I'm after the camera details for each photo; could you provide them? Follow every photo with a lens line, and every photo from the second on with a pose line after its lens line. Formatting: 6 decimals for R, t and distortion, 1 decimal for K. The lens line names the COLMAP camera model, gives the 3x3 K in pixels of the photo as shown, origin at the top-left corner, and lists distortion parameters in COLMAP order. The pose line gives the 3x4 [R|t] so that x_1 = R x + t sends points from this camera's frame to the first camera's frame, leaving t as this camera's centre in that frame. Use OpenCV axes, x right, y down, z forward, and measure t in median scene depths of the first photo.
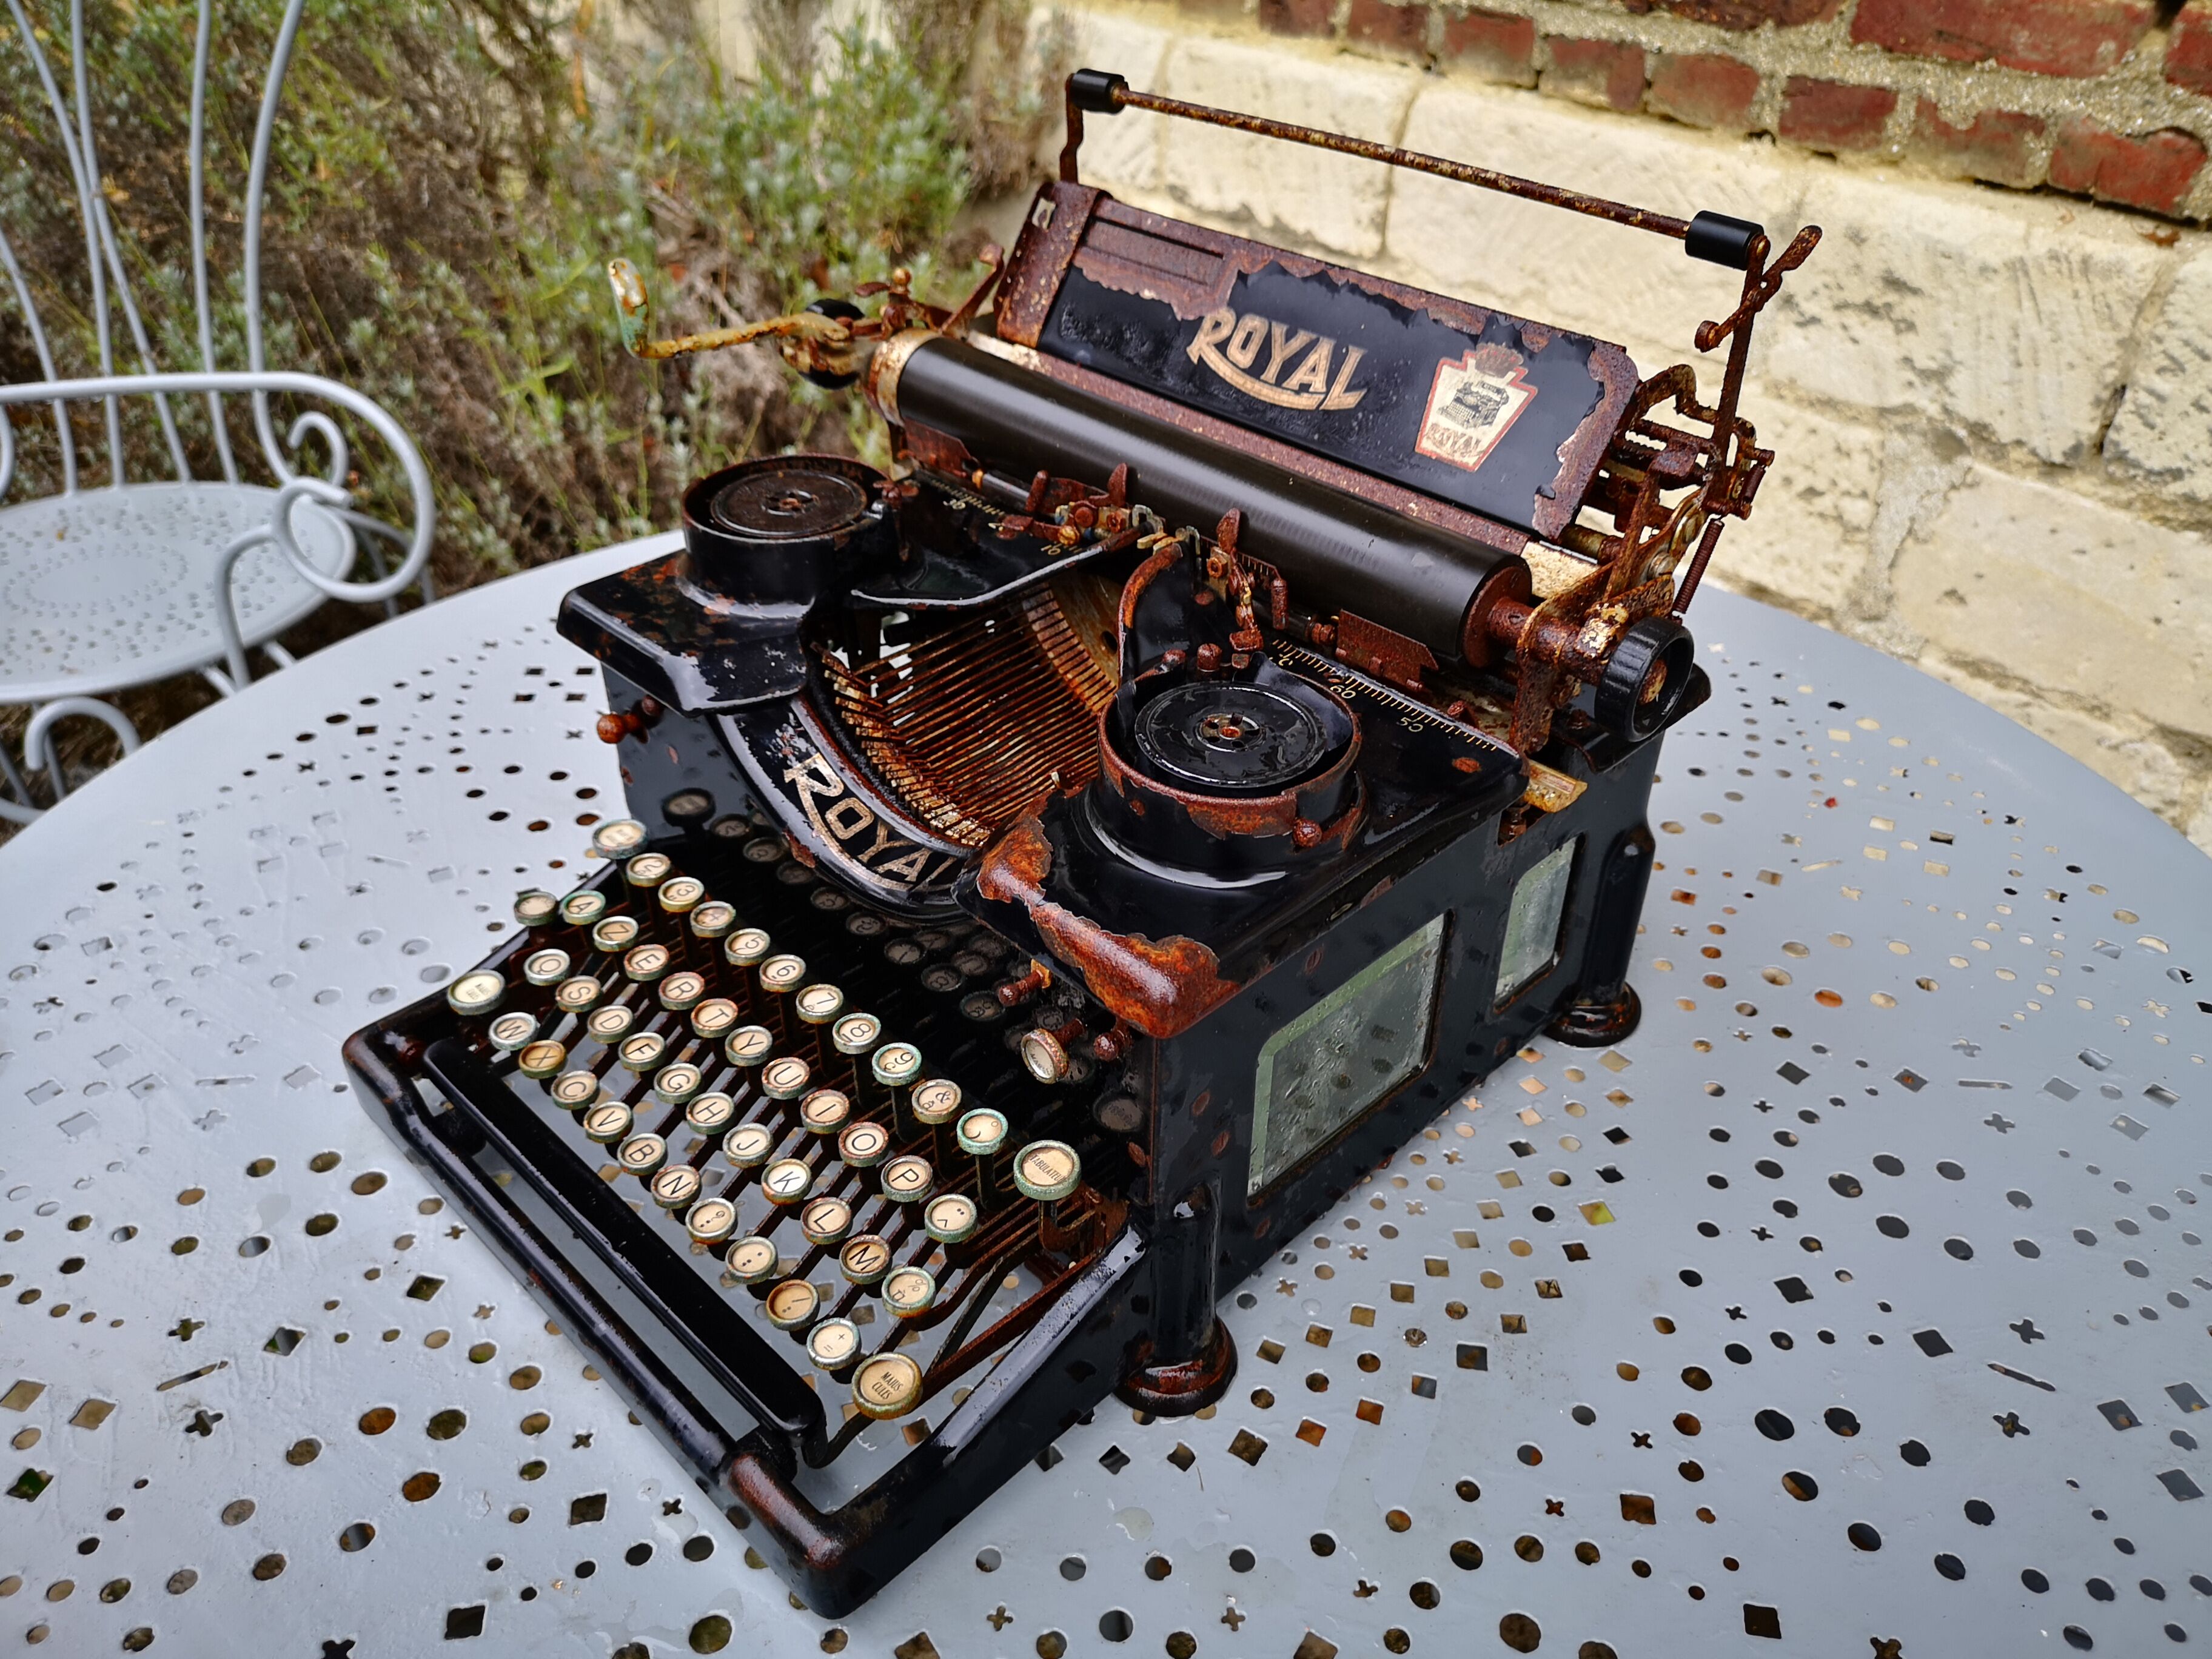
lens RADIAL K [[1742.9, 0, 1110.8], [0, 1742.9, 772.8], [0, 0, 1]] dist [0.029267, -0.060673]
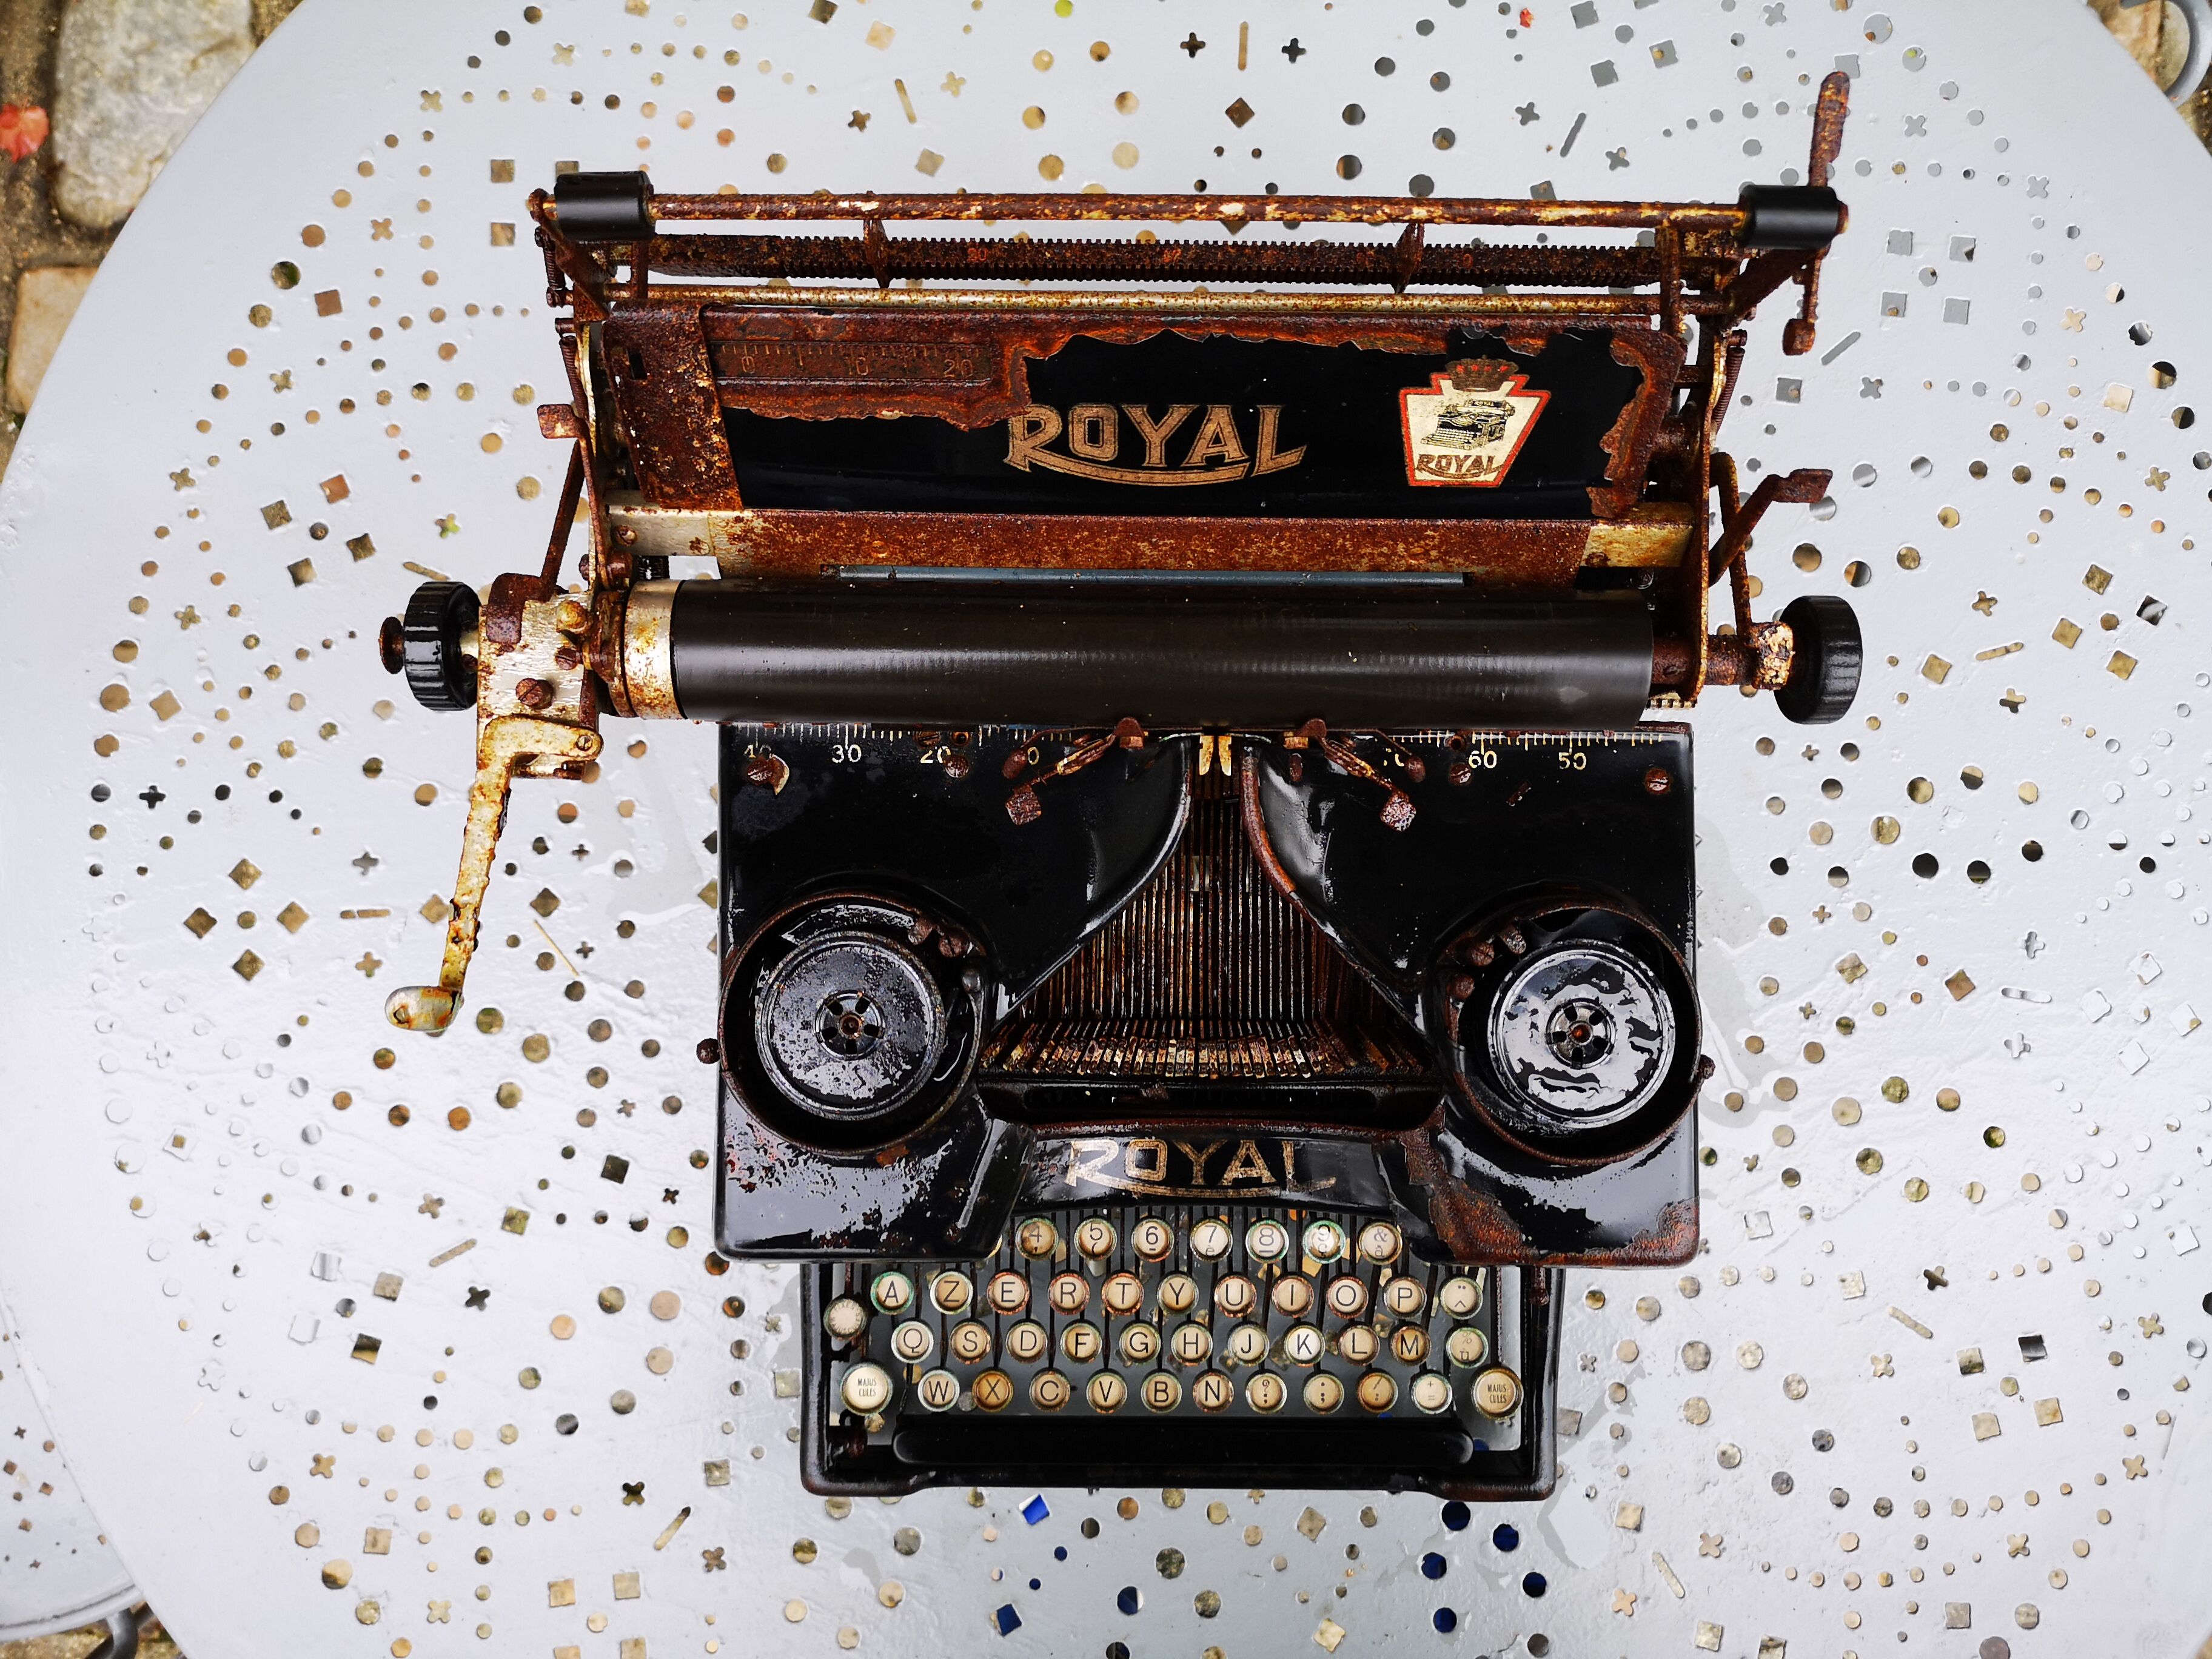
lens RADIAL K [[1742.9, 0, 1110.8], [0, 1742.9, 772.8], [0, 0, 1]] dist [0.029267, -0.060673]
pose [[0.714187, -0.699131, 0.033960, -0.022248], [0.392695, 0.440370, 0.807381, -0.421008], [-0.579420, -0.563285, 0.589052, 0.269307]]
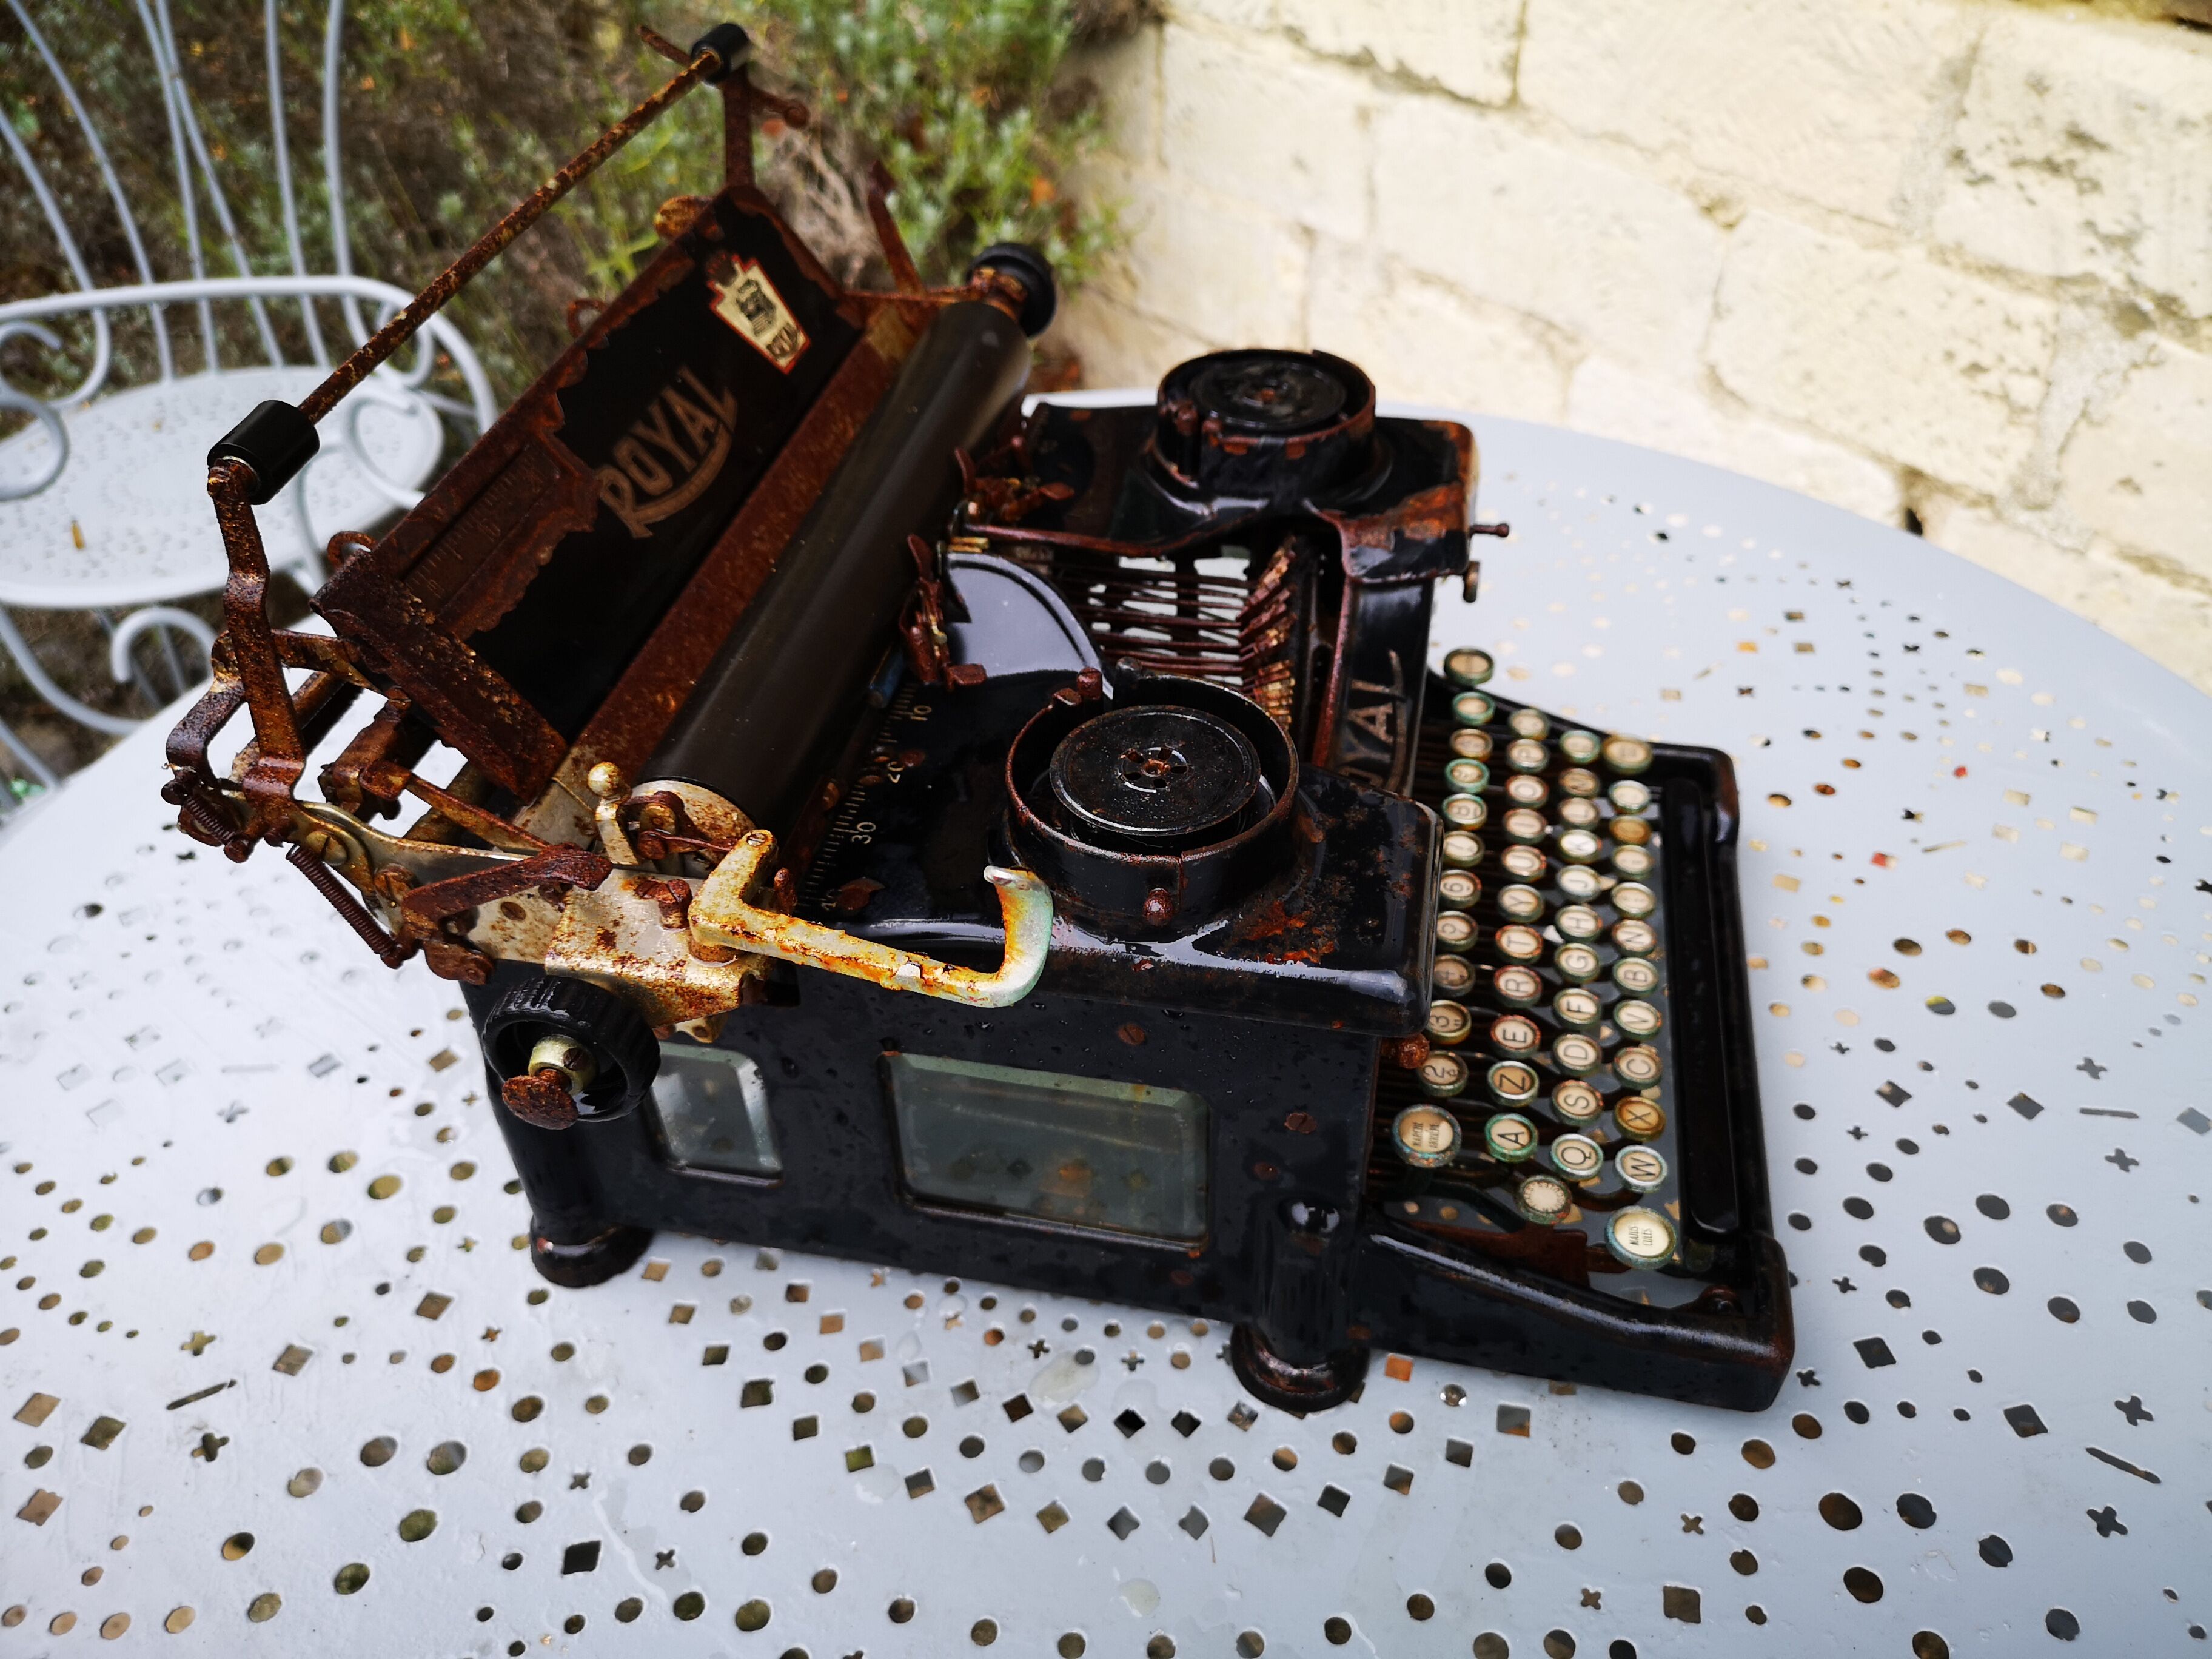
lens RADIAL K [[1753.1, 0, 1099.0], [0, 1753.1, 765.9], [0, 0, 1]] dist [0.005844, -0.027310]
pose [[0.996482, 0.012552, -0.082859, 0.022656], [-0.004857, 0.995708, 0.092427, -0.038792], [0.083664, -0.091699, 0.992266, 0.031735]]
